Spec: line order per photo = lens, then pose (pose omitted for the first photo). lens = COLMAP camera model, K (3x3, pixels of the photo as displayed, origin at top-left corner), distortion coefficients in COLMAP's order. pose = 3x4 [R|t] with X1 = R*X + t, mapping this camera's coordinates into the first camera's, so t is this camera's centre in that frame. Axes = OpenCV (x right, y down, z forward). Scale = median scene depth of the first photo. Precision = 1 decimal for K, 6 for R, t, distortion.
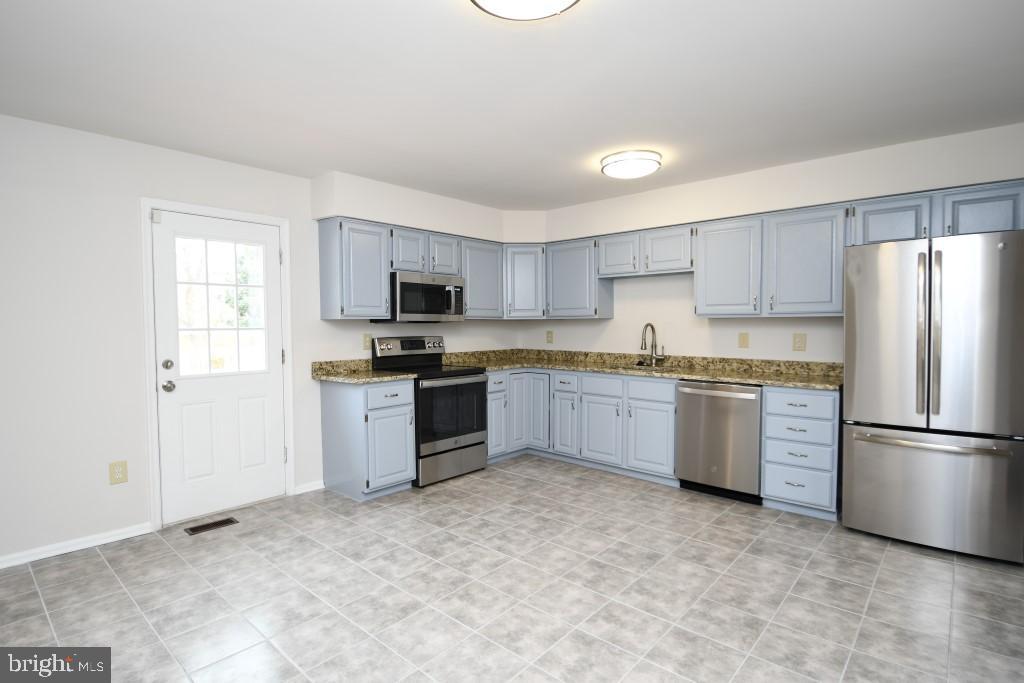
lens RADIAL K [[511.4, 0, 503.9], [0, 511.4, 344.8], [0, 0, 1]] dist [0.010785, -0.021183]
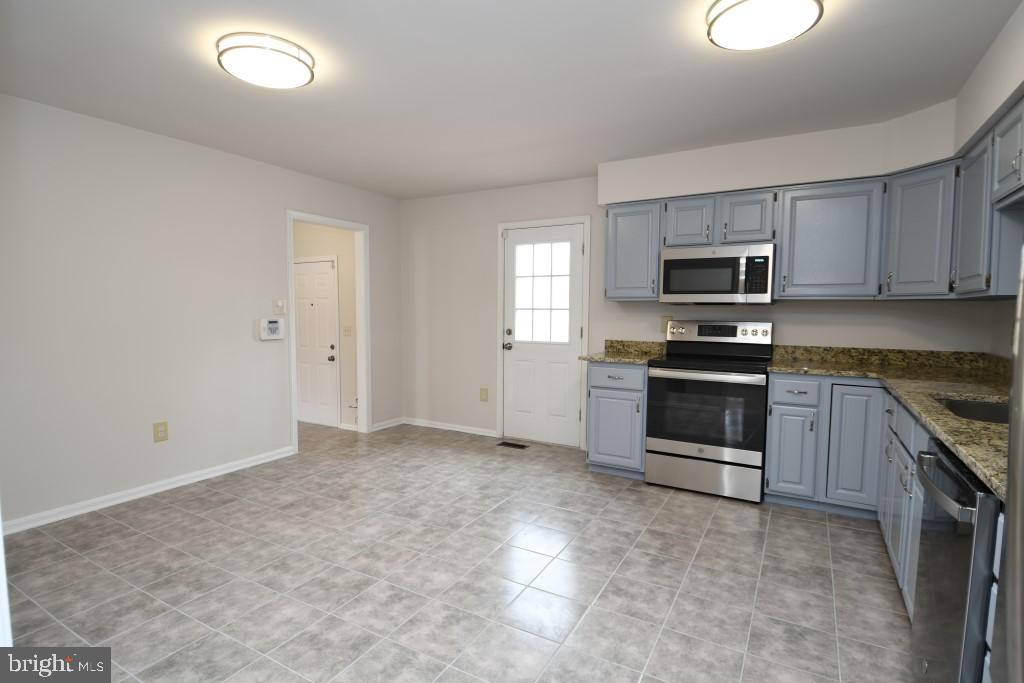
lens RADIAL K [[511.4, 0, 503.7], [0, 511.4, 343.8], [0, 0, 1]] dist [0.010785, -0.021183]
pose [[0.206321, 0.073250, -0.975739, 0.702896], [-0.046331, 0.996807, 0.065035, -0.020765], [0.977387, 0.031789, 0.209056, 0.578600]]
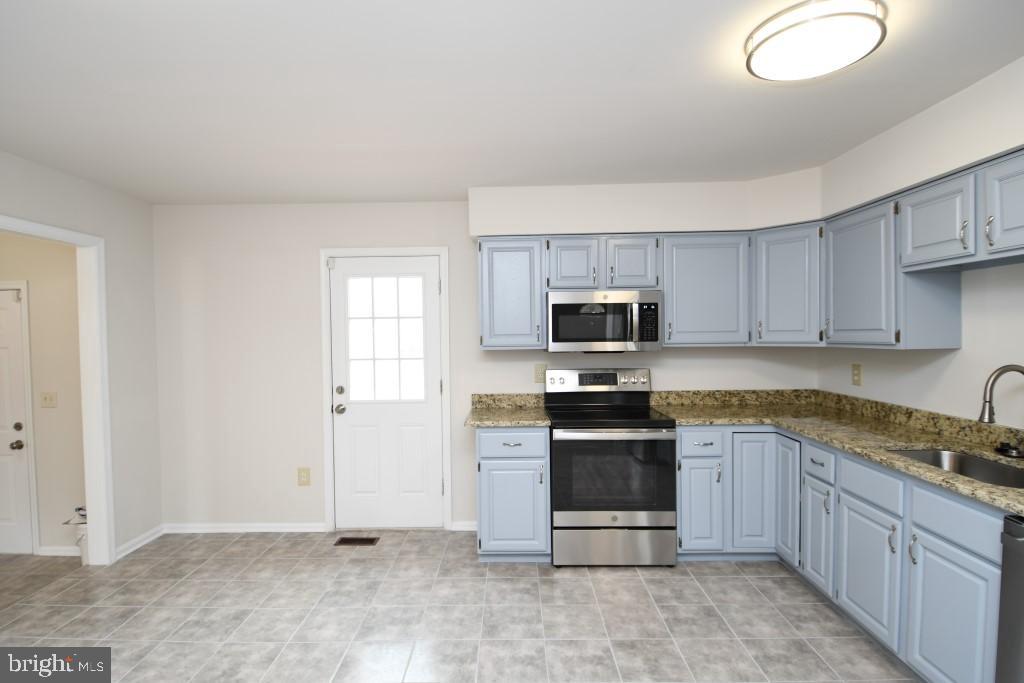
lens RADIAL K [[511.4, 0, 504.2], [0, 511.4, 344.8], [0, 0, 1]] dist [0.010785, -0.021183]
pose [[0.659772, 0.013715, -0.751340, 0.389705], [-0.020343, 0.999793, 0.000386, -0.061733], [0.751190, 0.015029, 0.659915, 0.444421]]
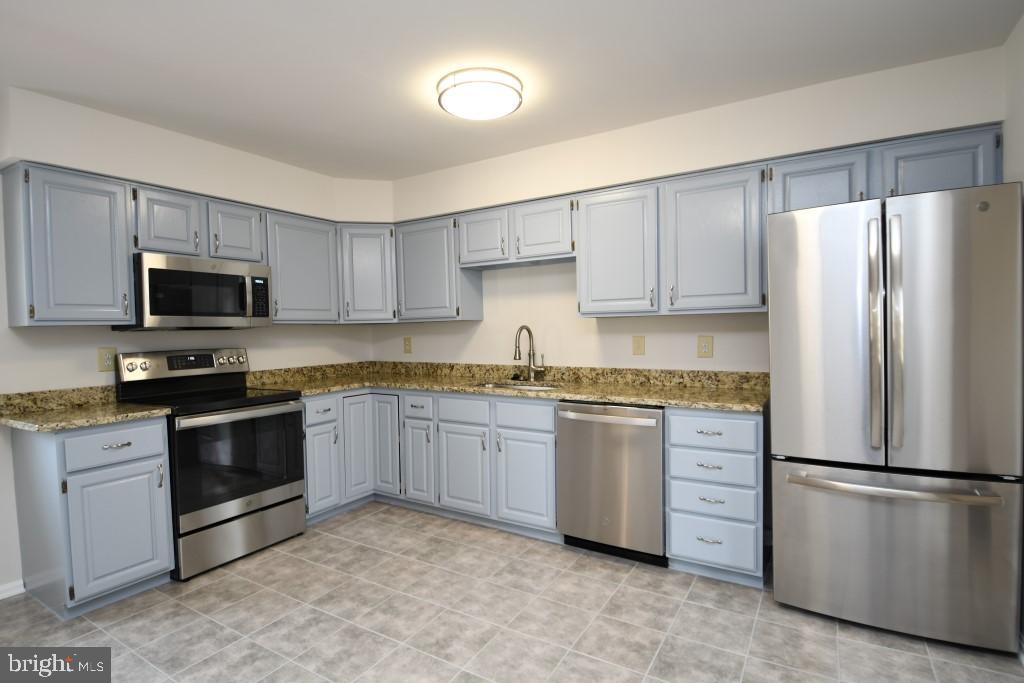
lens RADIAL K [[511.4, 0, 504.7], [0, 511.4, 345.5], [0, 0, 1]] dist [0.010785, -0.021183]
pose [[0.983040, -0.021735, 0.182099, 0.136622], [0.023385, 0.999703, -0.006917, -0.008817], [-0.181894, 0.011058, 0.983256, 0.295277]]
